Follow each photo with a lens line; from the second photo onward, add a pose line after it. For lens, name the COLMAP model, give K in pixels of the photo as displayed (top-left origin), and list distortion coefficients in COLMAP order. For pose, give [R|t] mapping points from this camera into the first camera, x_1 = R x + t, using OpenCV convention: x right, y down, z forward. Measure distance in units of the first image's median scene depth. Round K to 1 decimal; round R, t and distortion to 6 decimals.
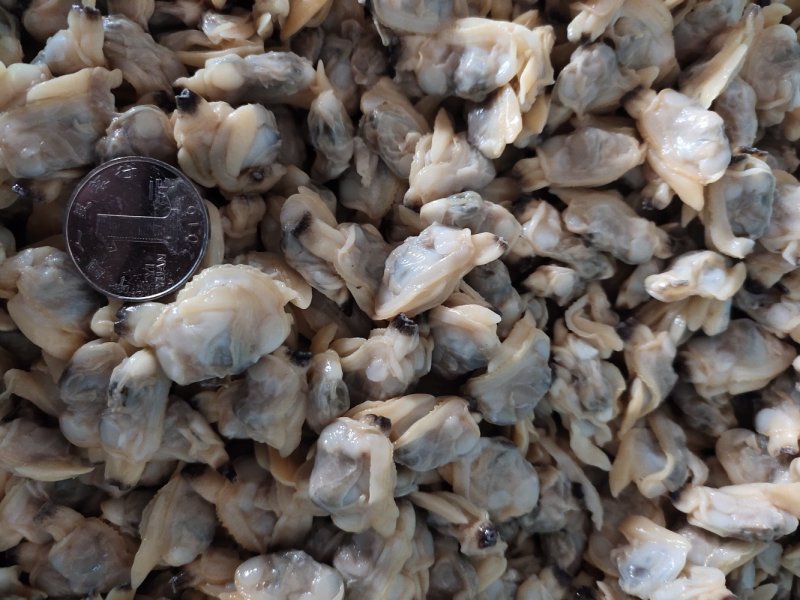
lens RADIAL K [[619.3, 0, 395.3], [0, 619.3, 297.5], [0, 0, 1]] dist [0.011082, -0.077412]
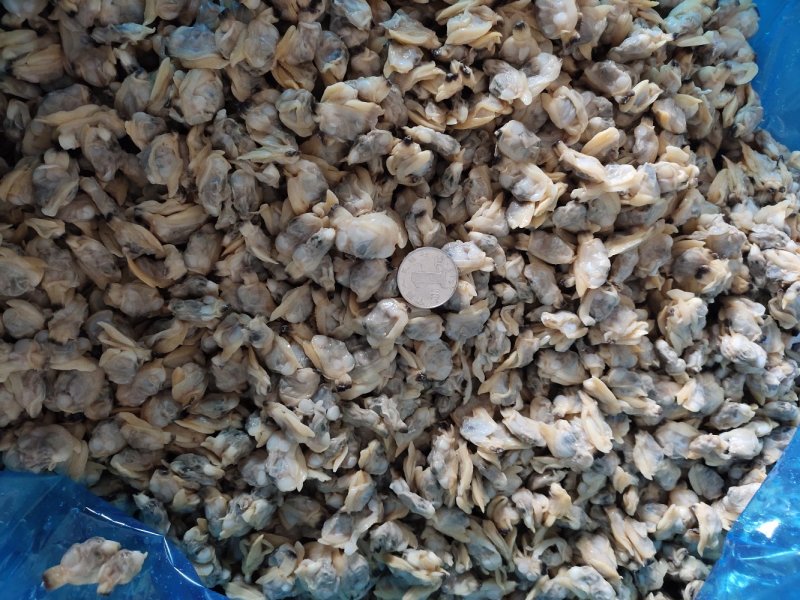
lens RADIAL K [[595.9, 0, 400.0], [0, 595.9, 300.0], [0, 0, 1]] dist [0.028230, -0.071589]
pose [[0.868049, 0.485616, 0.103289, -0.259626], [-0.494516, 0.864180, 0.092985, -0.013595], [-0.044105, -0.131793, 0.990296, -1.027308]]
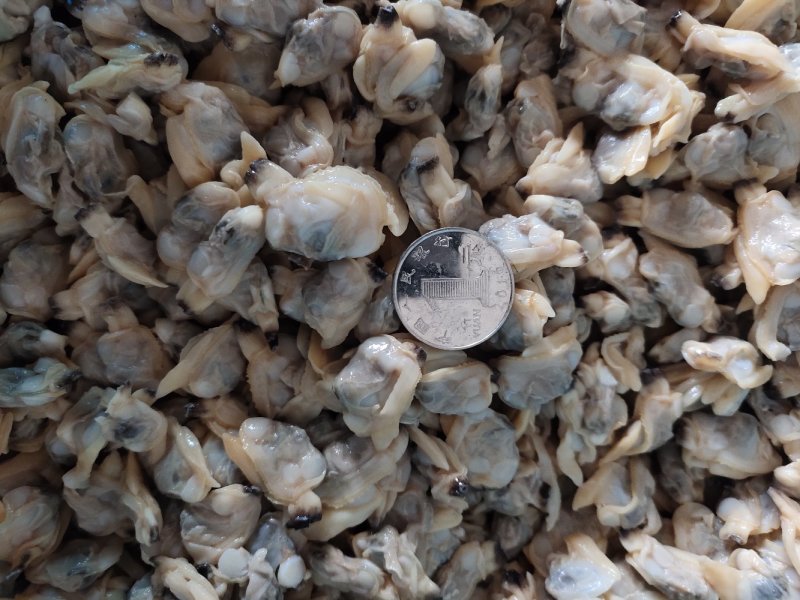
lens RADIAL K [[619.3, 0, 395.3], [0, 619.3, 297.5], [0, 0, 1]] dist [0.011082, -0.077412]
pose [[0.908365, 0.417485, -0.024053, -0.070406], [-0.416786, 0.908532, 0.029303, 0.084180], [0.034087, -0.016593, 0.999281, -0.113615]]
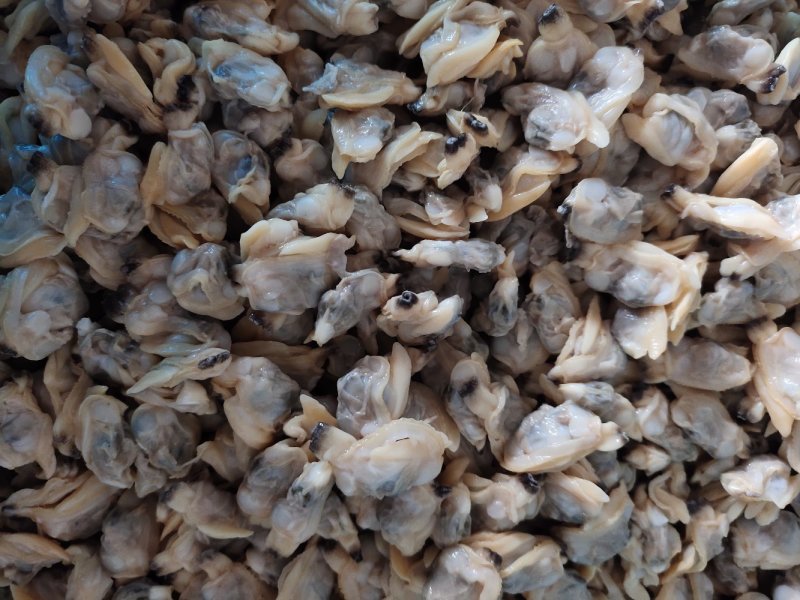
lens RADIAL K [[604.1, 0, 397.8], [0, 604.1, 298.1], [0, 0, 1]] dist [0.019757, -0.065202]
pose [[0.973116, 0.230314, 0.000742, -0.299767], [-0.229462, 0.969228, 0.089131, -0.331366], [0.019809, -0.086905, 0.996020, -0.152388]]
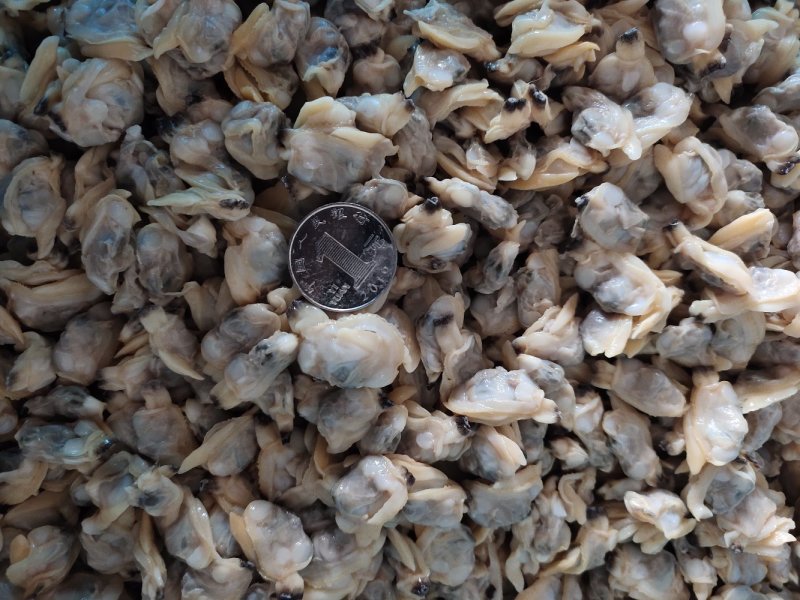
lens RADIAL K [[604.1, 0, 397.8], [0, 604.1, 298.1], [0, 0, 1]] dist [0.019757, -0.065202]
pose [[0.821164, 0.570151, 0.024857, -0.265734], [-0.570658, 0.820815, 0.024728, -0.121156], [-0.006304, -0.034490, 0.999385, -0.261125]]
